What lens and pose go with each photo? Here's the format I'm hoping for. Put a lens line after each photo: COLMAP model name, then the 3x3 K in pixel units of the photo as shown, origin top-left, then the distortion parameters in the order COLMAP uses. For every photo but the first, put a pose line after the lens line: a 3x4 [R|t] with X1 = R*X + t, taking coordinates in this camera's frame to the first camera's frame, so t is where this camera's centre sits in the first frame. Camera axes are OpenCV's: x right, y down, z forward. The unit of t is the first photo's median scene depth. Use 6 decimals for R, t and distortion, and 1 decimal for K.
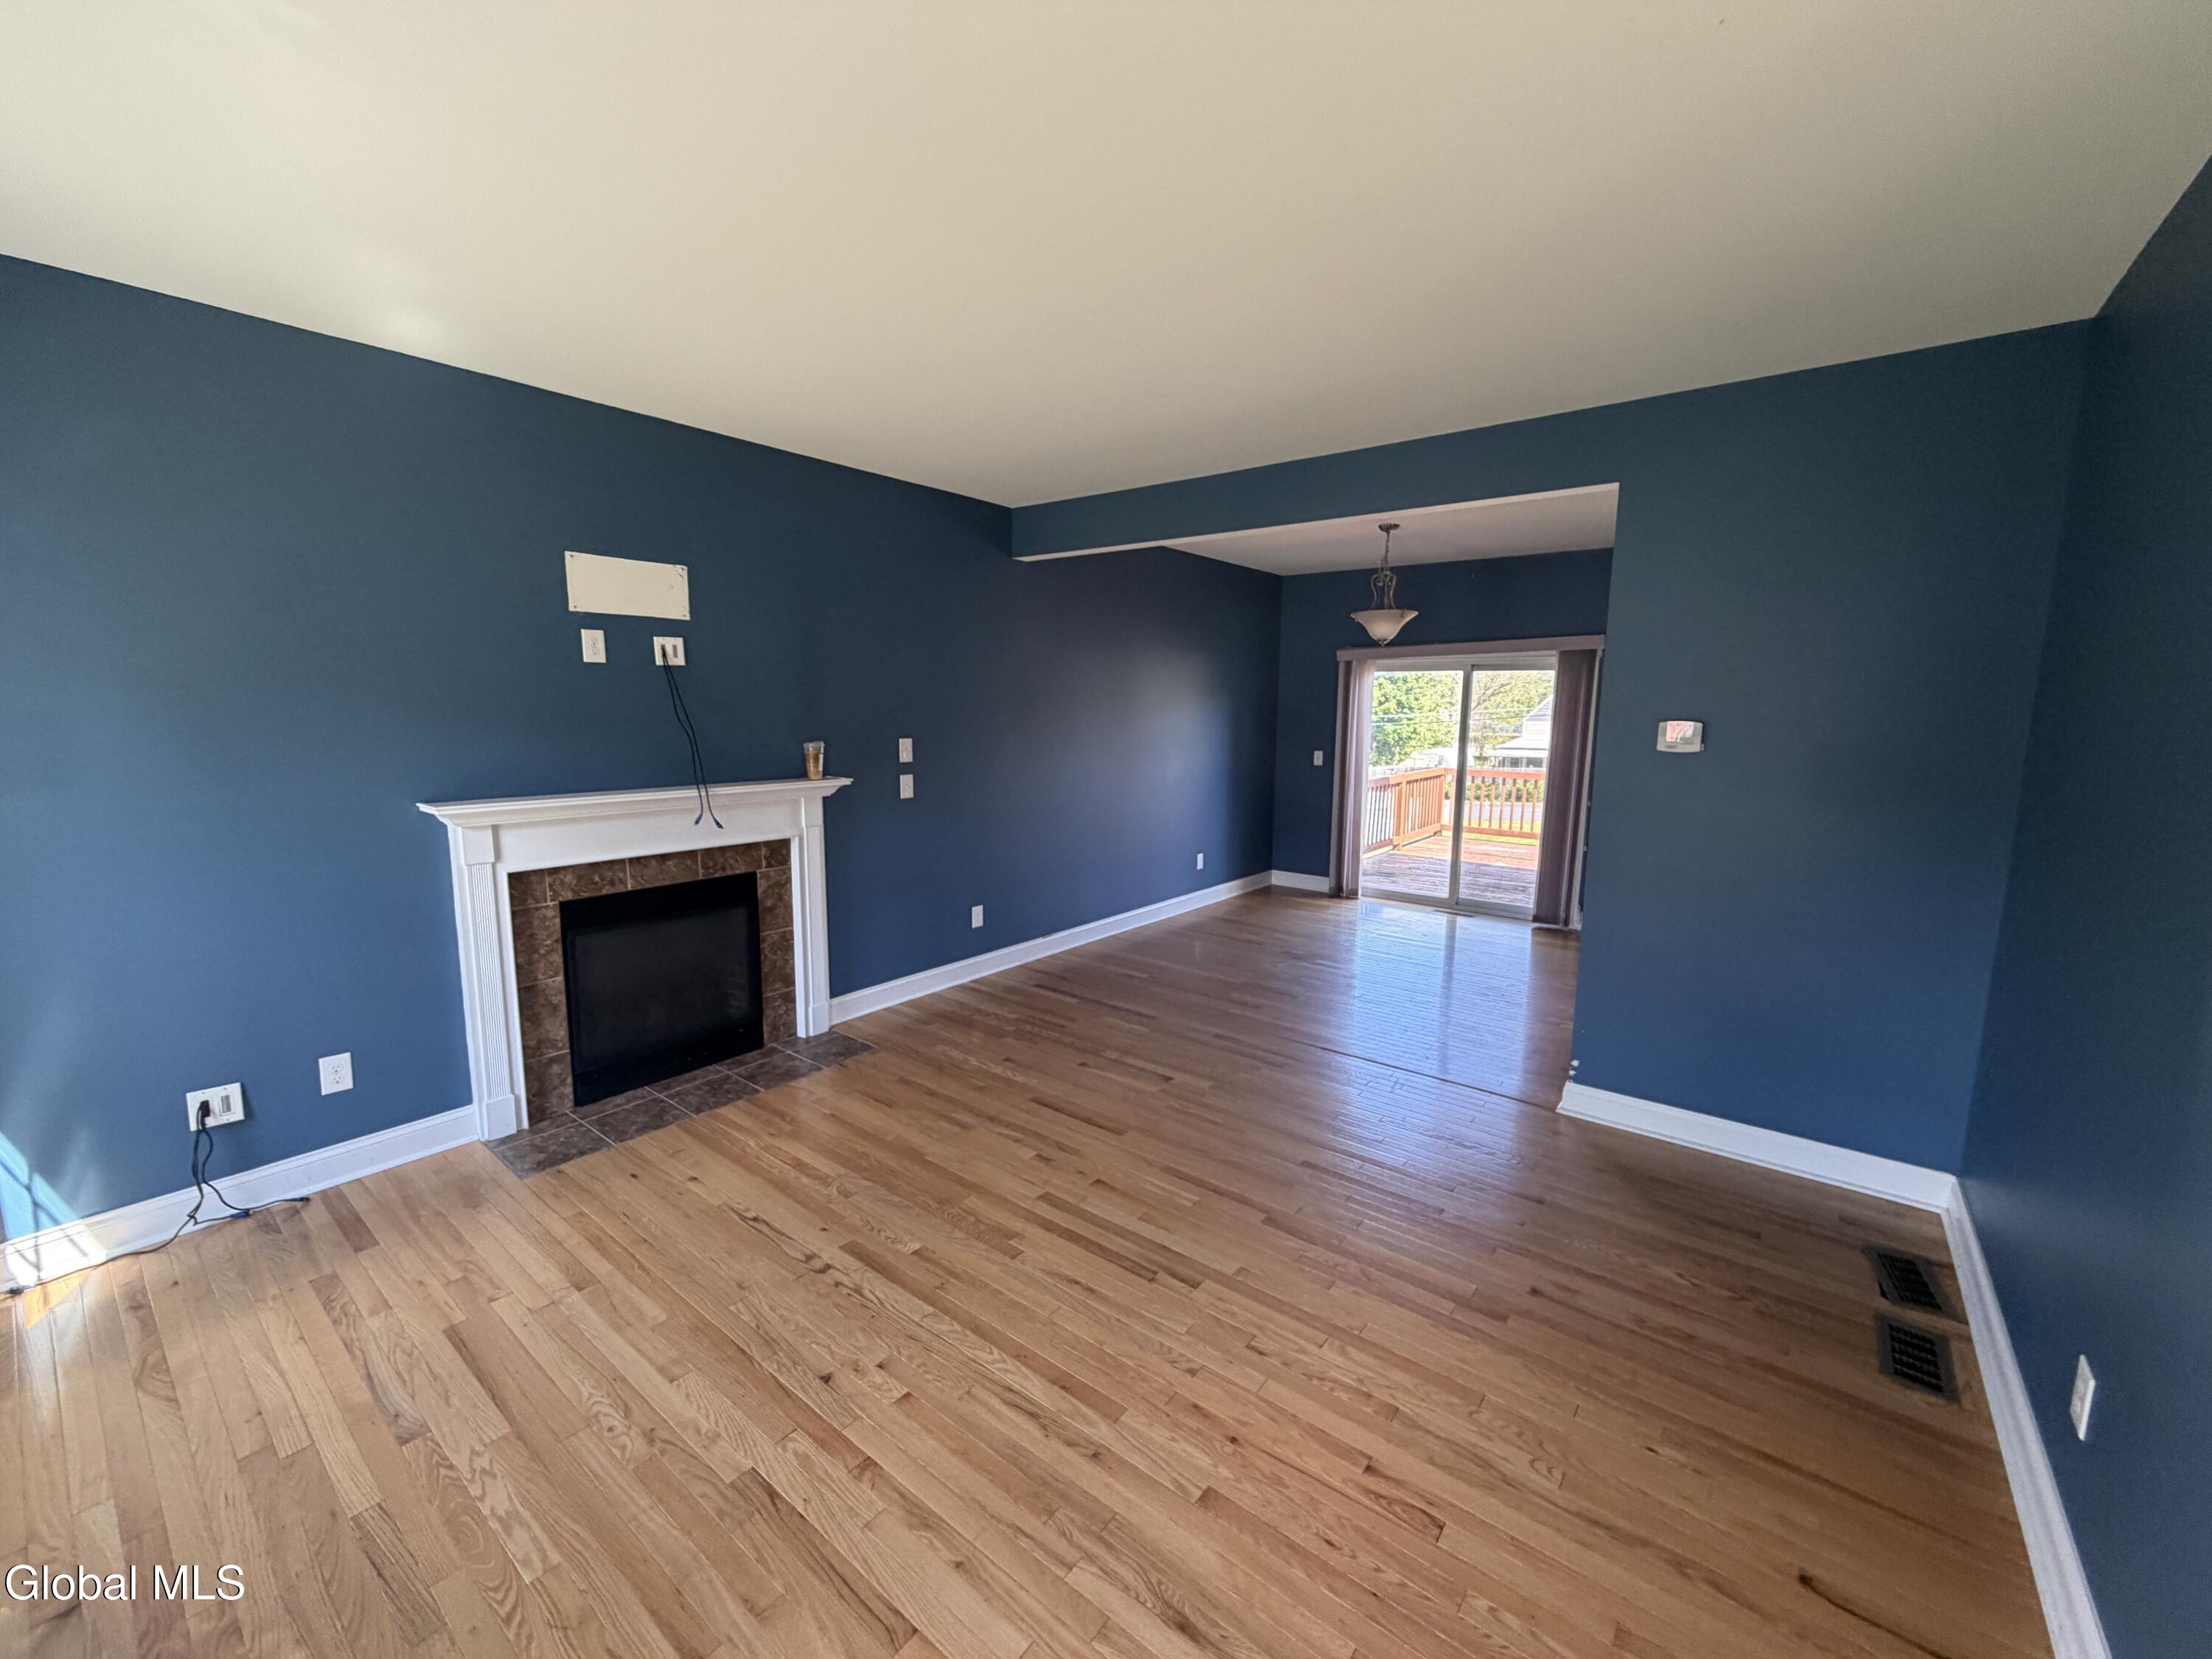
lens RADIAL K [[883.6, 0, 1101.8], [0, 883.6, 828.0], [0, 0, 1]] dist [0.001444, 0.000010]
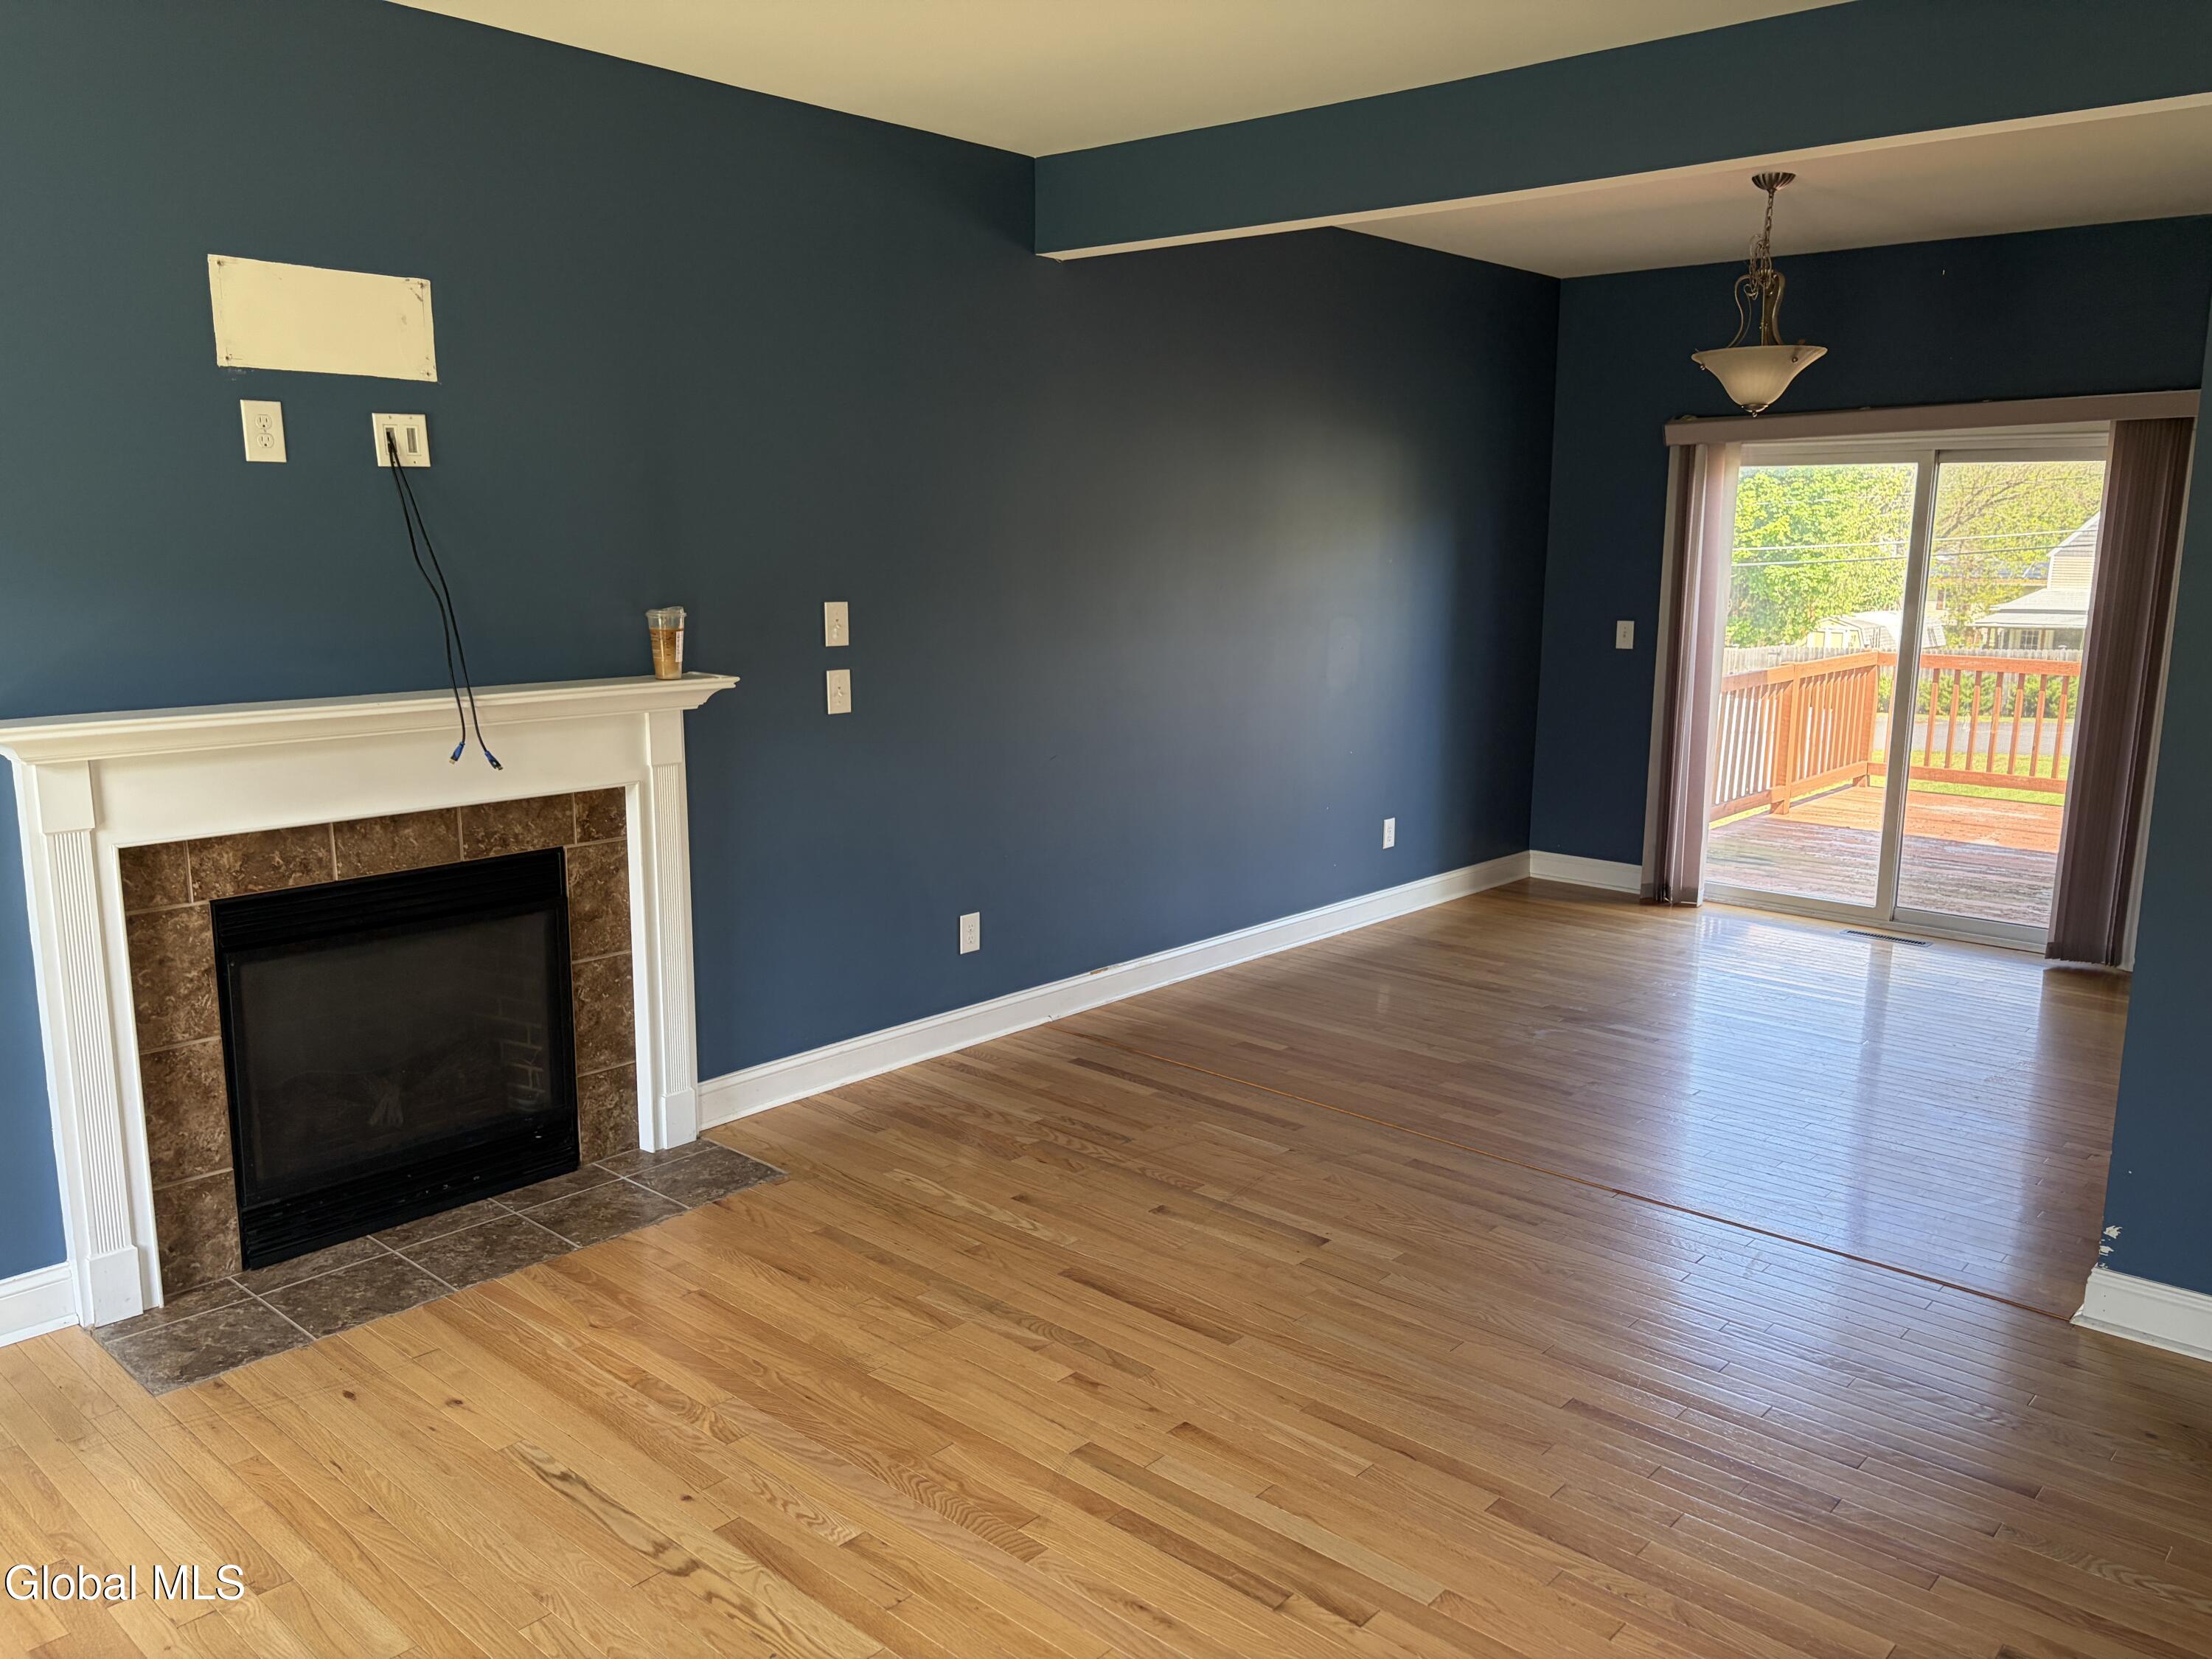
lens RADIAL K [[1678.9, 0, 1108.7], [0, 1678.9, 833.1], [0, 0, 1]] dist [0.033150, -0.011591]
pose [[0.998209, 0.007636, -0.059326, 0.006924], [-0.005203, 0.999143, 0.041062, -0.004980], [0.059589, -0.040680, 0.997394, -0.017167]]
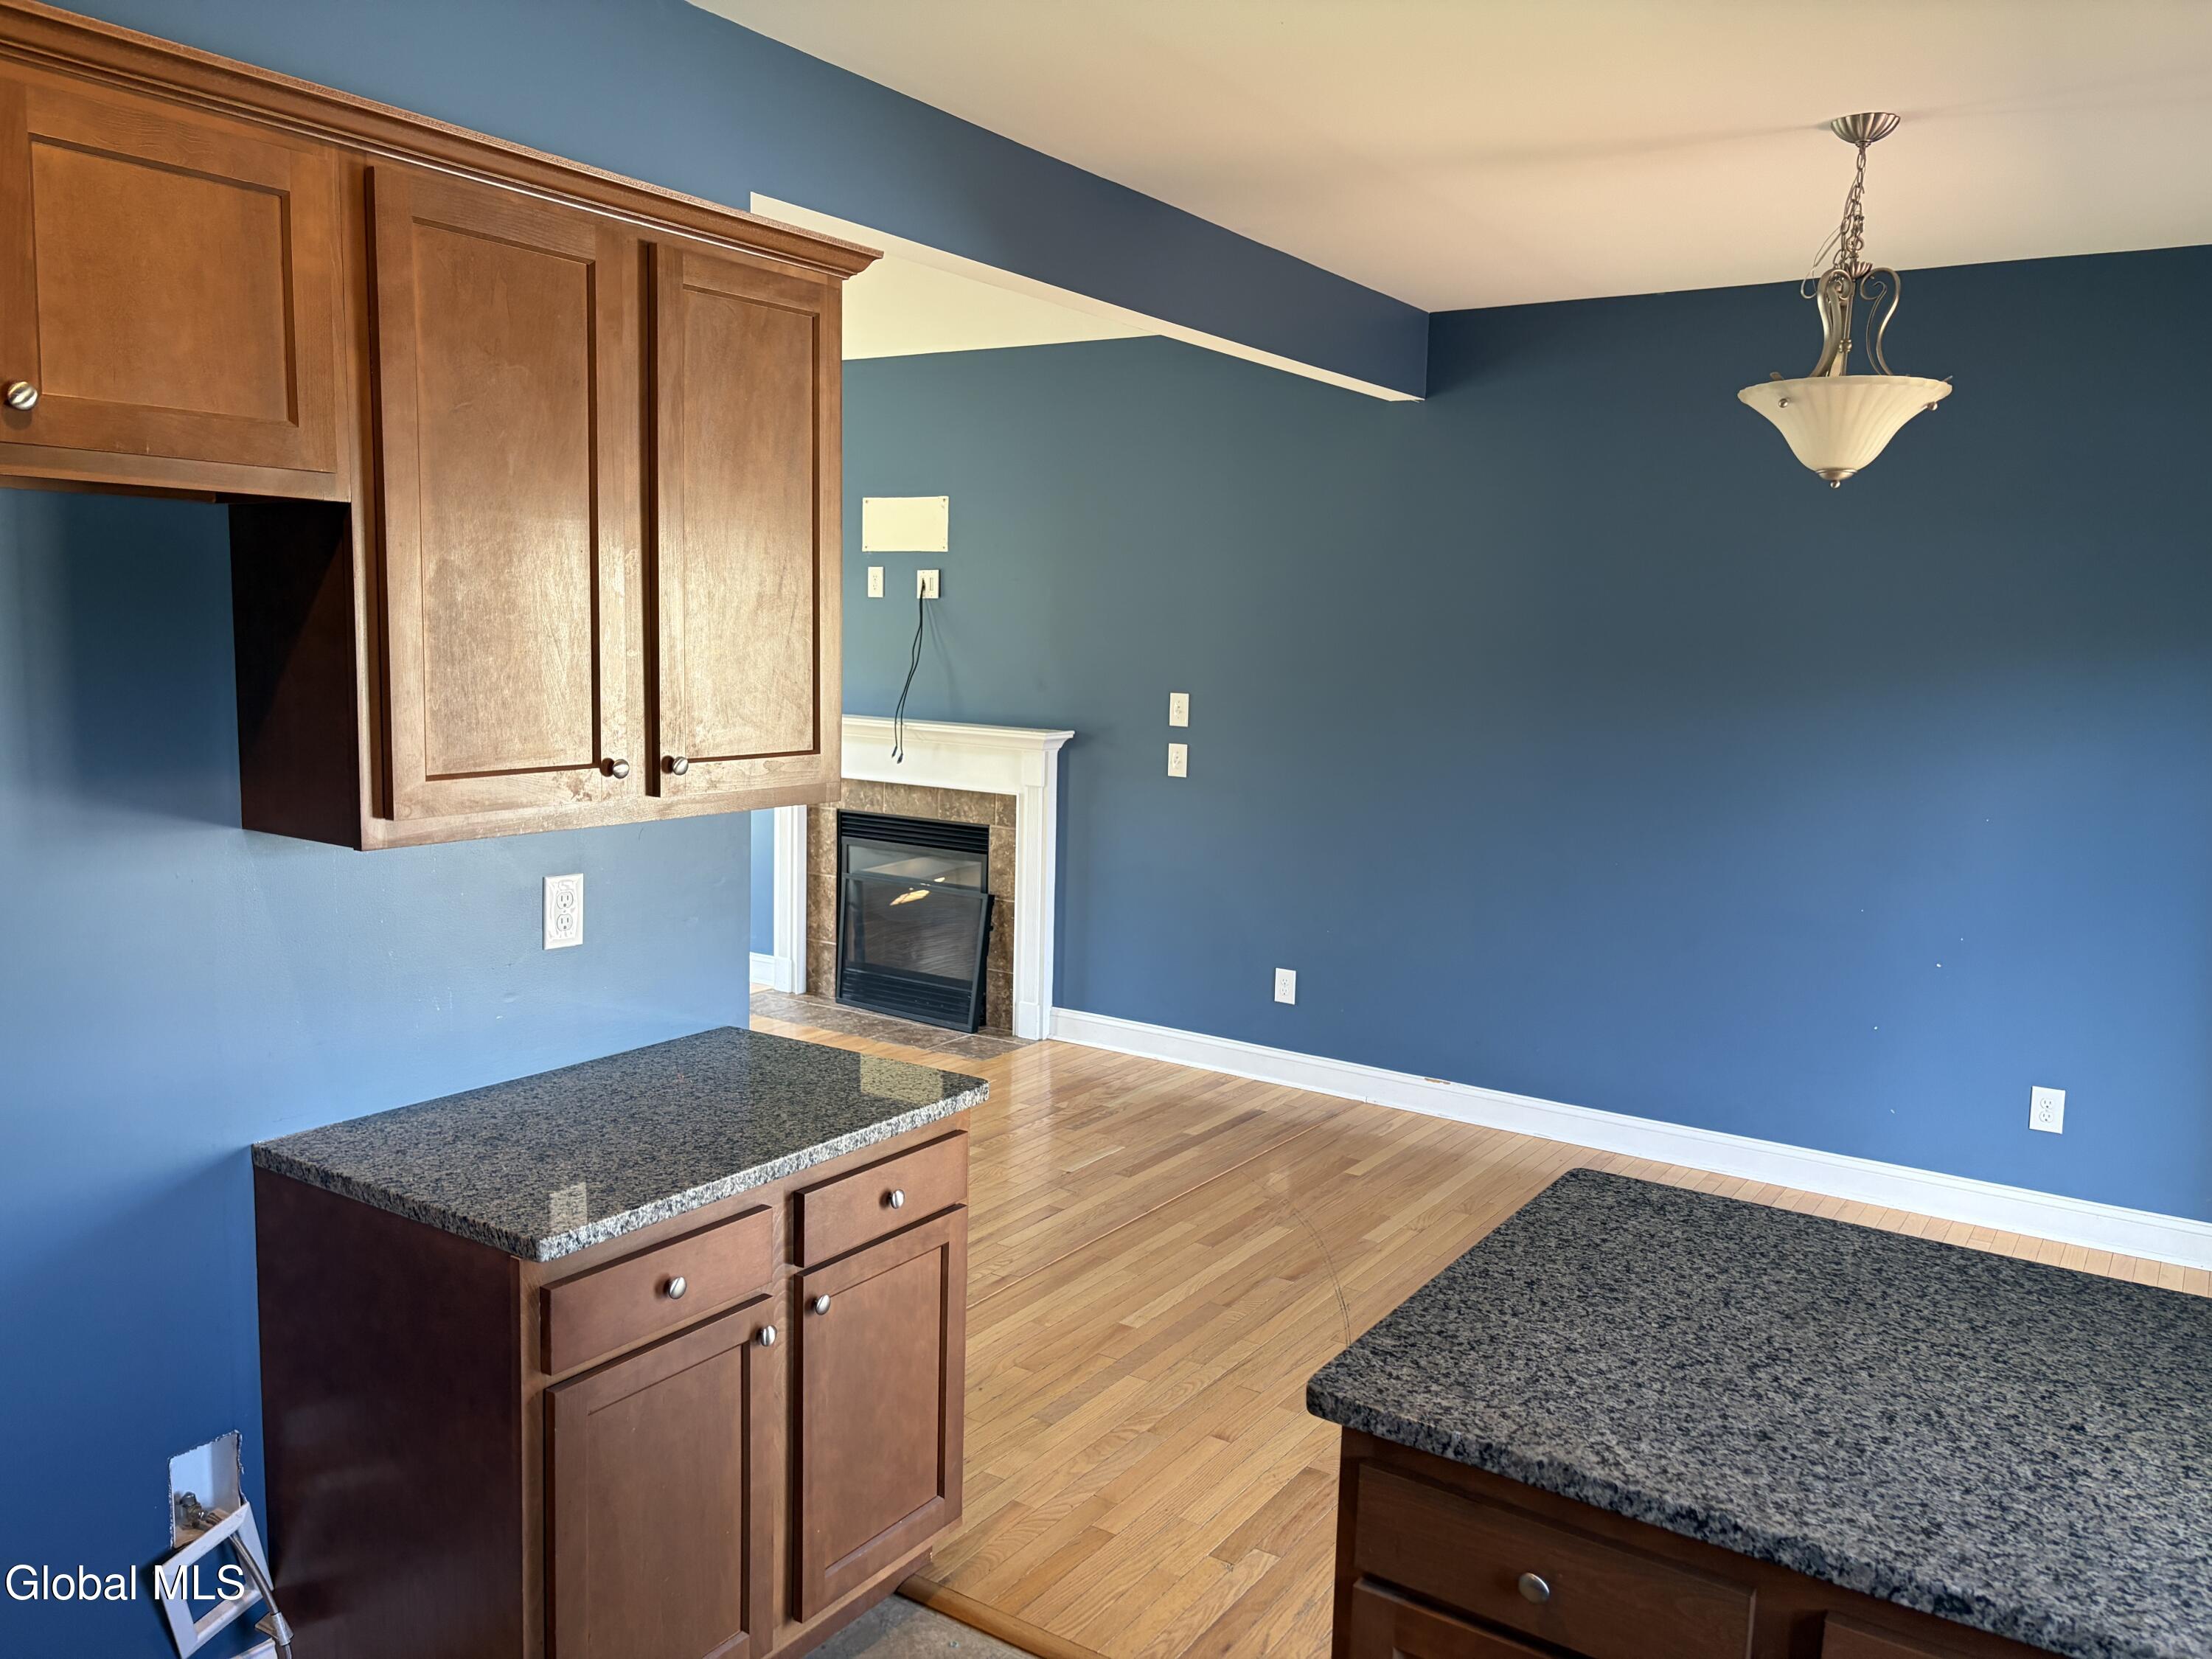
lens RADIAL K [[1666.1, 0, 1122.4], [0, 1666.1, 829.6], [0, 0, 1]] dist [0.121646, -0.197349]
pose [[0.087604, 0.115747, -0.989408, 1.526352], [-0.165550, 0.981106, 0.100118, -0.163707], [0.982303, 0.155026, 0.105111, 1.130686]]
